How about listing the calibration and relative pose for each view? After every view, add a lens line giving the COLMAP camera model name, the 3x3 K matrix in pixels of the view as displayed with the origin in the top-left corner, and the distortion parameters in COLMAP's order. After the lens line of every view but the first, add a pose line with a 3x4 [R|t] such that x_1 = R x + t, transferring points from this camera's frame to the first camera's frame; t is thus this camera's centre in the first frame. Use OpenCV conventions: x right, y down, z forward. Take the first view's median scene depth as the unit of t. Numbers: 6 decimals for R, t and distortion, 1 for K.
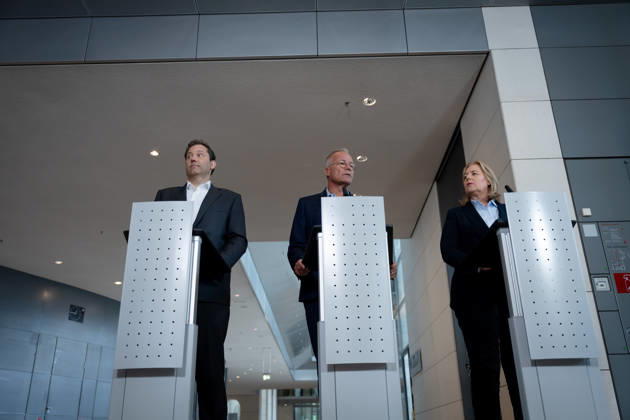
lens RADIAL K [[534.5, 0, 313.8], [0, 534.5, 218.6], [0, 0, 1]] dist [0.008600, 0.000435]
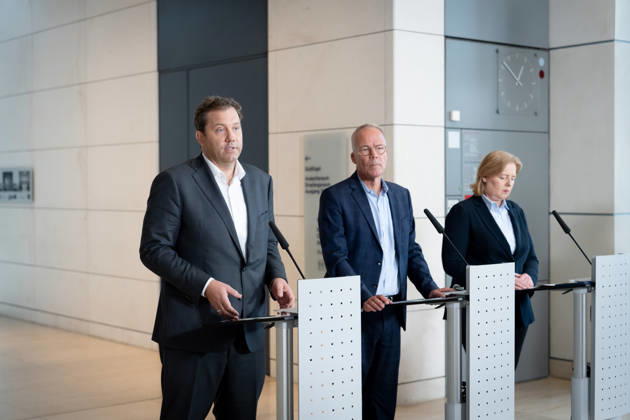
lens RADIAL K [[1031.1, 0, 316.0], [0, 1031.1, 208.9], [0, 0, 1]] dist [0.050004, 0.258310]
pose [[0.748766, -0.006380, 0.662803, -0.690853], [-0.258391, 0.918036, 0.300740, -0.304474], [-0.610396, -0.396446, 0.685746, 0.019486]]
